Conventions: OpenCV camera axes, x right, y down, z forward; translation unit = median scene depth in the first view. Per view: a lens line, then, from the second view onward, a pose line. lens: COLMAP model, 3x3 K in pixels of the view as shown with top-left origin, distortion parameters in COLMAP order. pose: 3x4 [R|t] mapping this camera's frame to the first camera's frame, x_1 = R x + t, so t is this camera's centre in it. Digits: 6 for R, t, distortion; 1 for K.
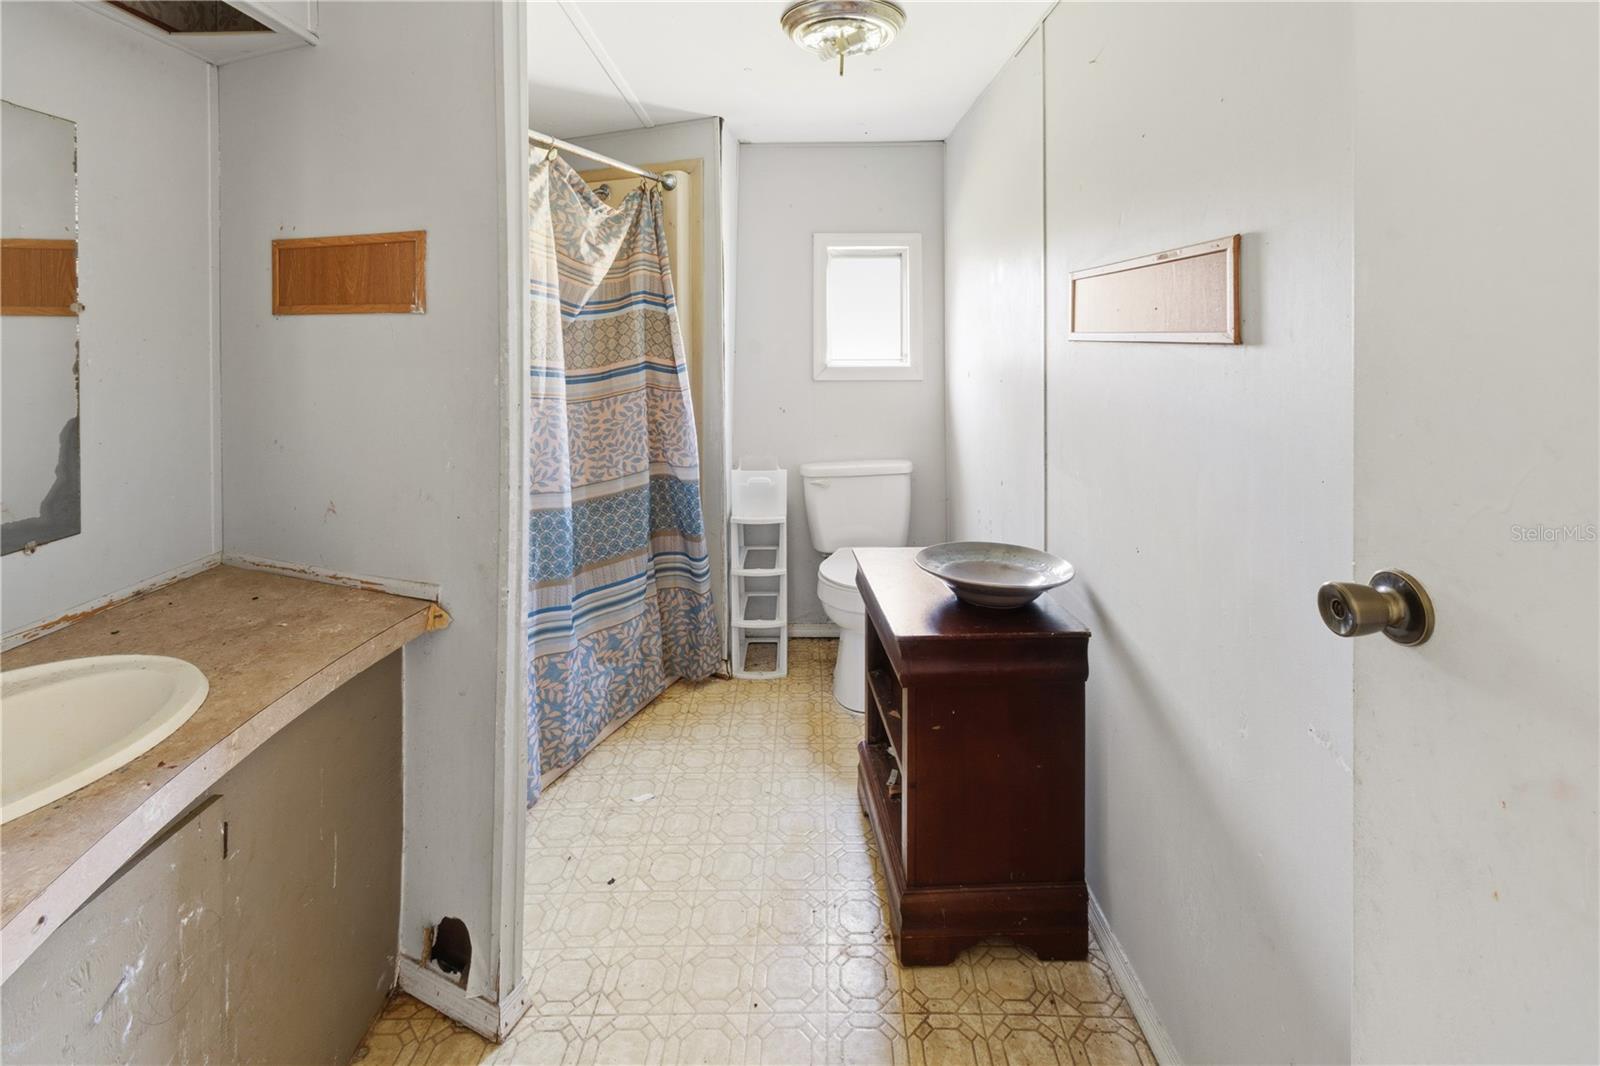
lens RADIAL K [[728.6, 0, 798.3], [0, 728.6, 335.7], [0, 0, 1]] dist [-0.000404, 0.000698]
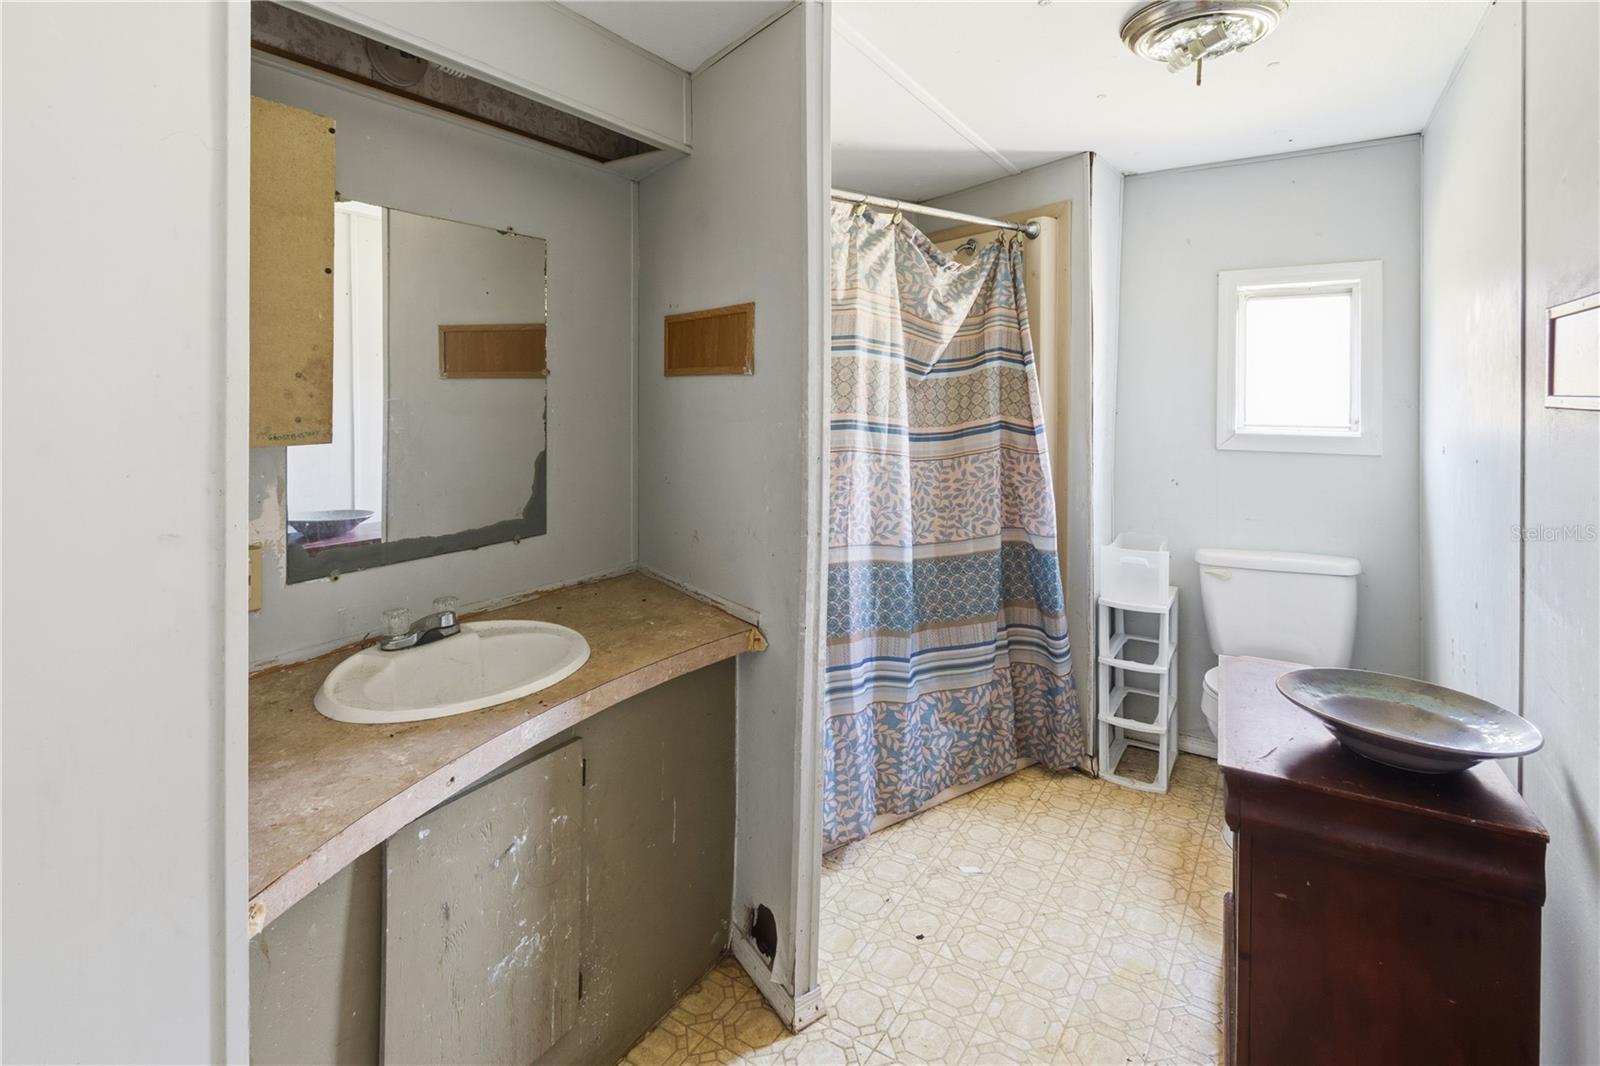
lens RADIAL K [[766.9, 0, 801.3], [0, 766.9, 392.1], [0, 0, 1]] dist [-0.000783, 0.000290]
pose [[0.843150, 0.005893, -0.537646, 0.130307], [-0.005847, 0.999981, 0.001791, -0.003508], [0.537646, 0.001633, 0.843169, 0.013293]]
